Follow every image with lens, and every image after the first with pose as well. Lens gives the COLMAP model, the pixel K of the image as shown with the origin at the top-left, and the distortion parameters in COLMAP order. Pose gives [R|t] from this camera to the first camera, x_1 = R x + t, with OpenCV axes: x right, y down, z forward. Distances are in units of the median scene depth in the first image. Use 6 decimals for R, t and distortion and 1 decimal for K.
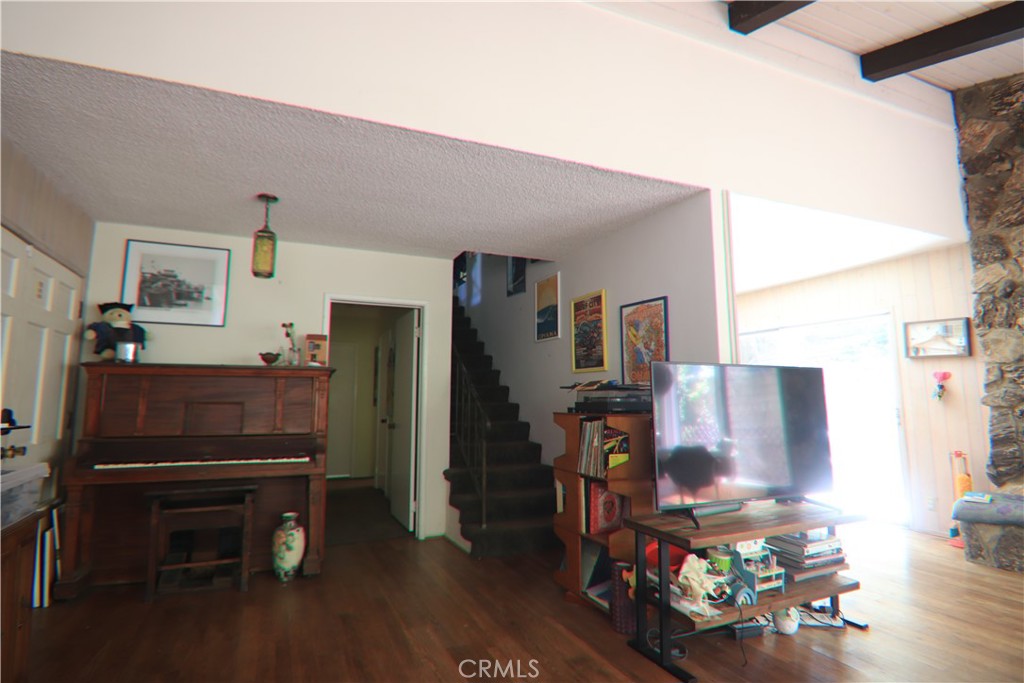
lens RADIAL K [[527.6, 0, 507.4], [0, 527.6, 337.3], [0, 0, 1]] dist [-0.022578, -0.000961]
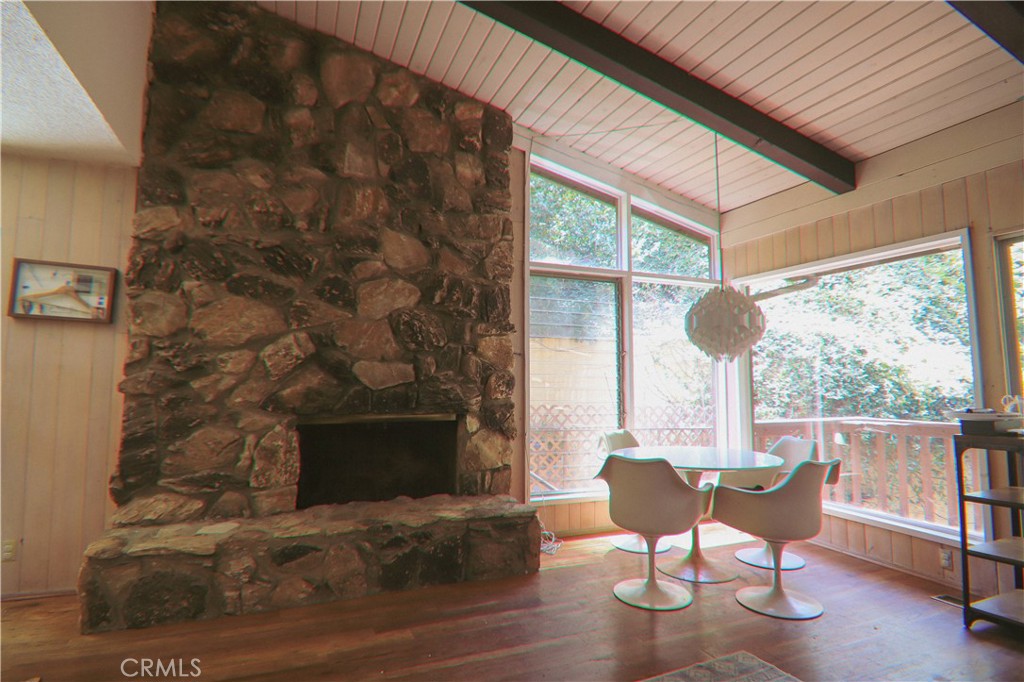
lens RADIAL K [[527.6, 0, 508.8], [0, 527.6, 336.8], [0, 0, 1]] dist [-0.022578, -0.000961]
pose [[0.034717, 0.097351, 0.994644, 0.219877], [-0.111820, 0.989373, -0.092932, 0.062345], [-0.993122, -0.107995, 0.045234, 0.448579]]
